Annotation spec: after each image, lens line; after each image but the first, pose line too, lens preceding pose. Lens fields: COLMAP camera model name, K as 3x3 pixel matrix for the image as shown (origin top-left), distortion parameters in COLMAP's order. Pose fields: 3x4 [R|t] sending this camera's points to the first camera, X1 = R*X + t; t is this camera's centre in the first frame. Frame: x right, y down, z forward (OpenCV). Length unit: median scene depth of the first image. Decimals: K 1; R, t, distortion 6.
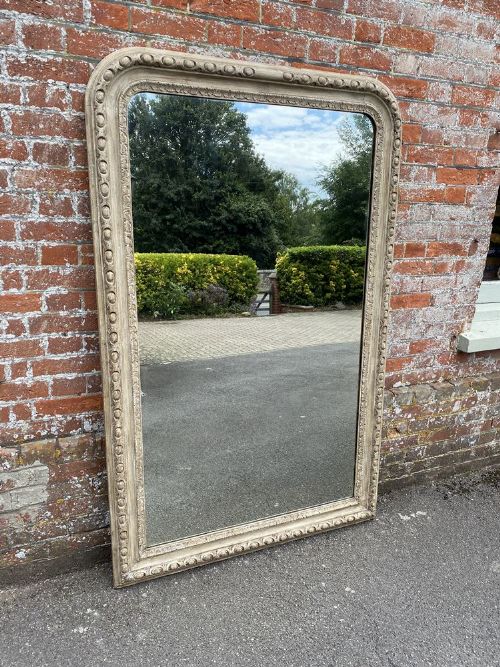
lens RADIAL K [[538.4, 0, 248.3], [0, 538.4, 335.4], [0, 0, 1]] dist [0.014930, -0.012217]
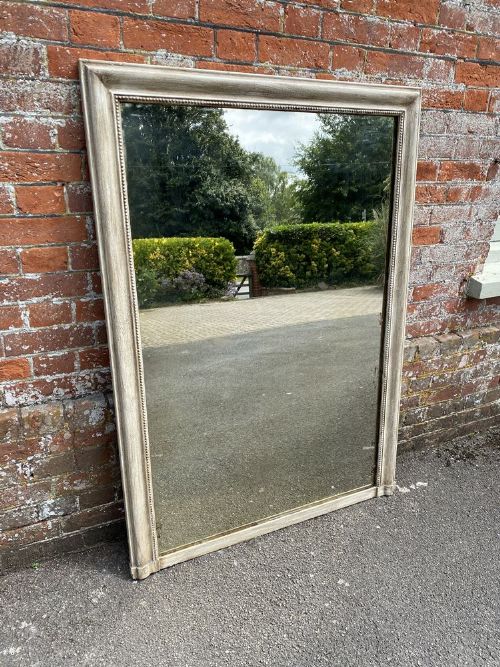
lens RADIAL K [[538.4, 0, 257.4], [0, 538.4, 346.1], [0, 0, 1]] dist [0.014930, -0.012217]
pose [[0.998643, -0.015926, 0.049591, 0.016577], [0.010336, 0.993766, 0.111005, 0.009003], [-0.051050, -0.110341, 0.992582, 0.192994]]
